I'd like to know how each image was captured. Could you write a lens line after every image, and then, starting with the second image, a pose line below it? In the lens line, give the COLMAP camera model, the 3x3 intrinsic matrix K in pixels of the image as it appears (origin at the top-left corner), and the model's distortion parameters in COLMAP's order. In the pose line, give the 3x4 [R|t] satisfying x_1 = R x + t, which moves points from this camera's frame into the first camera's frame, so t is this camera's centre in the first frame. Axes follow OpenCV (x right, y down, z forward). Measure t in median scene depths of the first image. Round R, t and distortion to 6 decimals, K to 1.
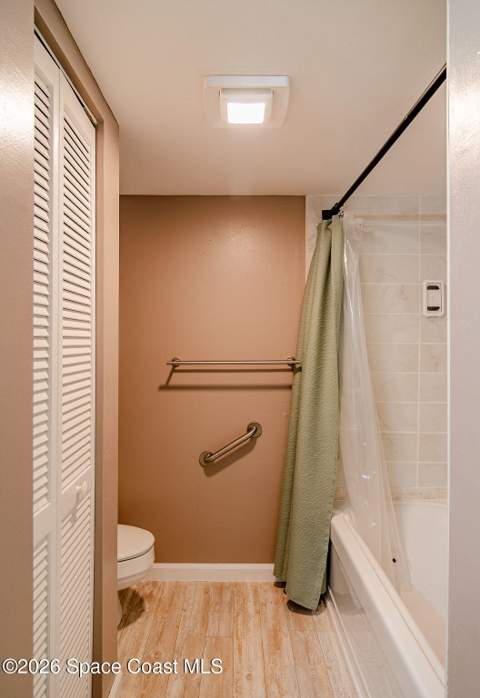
lens RADIAL K [[380.5, 0, 238.6], [0, 380.5, 346.1], [0, 0, 1]] dist [-0.000800, -0.000087]
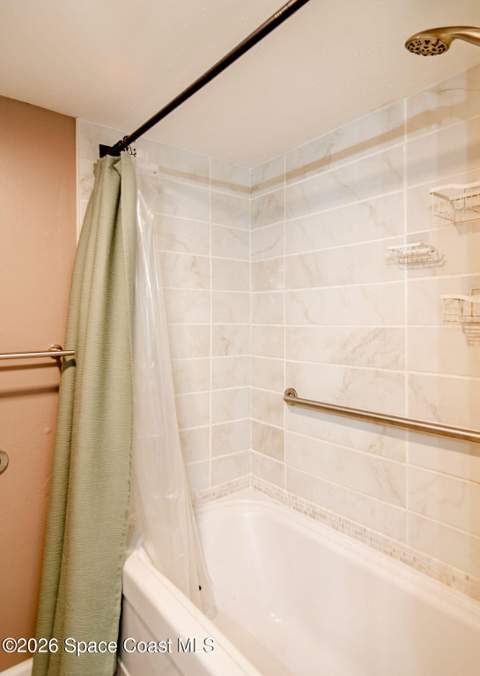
lens RADIAL K [[404.3, 0, 239.6], [0, 404.3, 322.3], [0, 0, 1]] dist [0.002065, -0.001514]
pose [[0.790514, -0.007971, 0.612392, -0.049660], [0.020920, 0.999683, -0.013992, 0.003682], [-0.612087, 0.023872, 0.790430, 0.225255]]
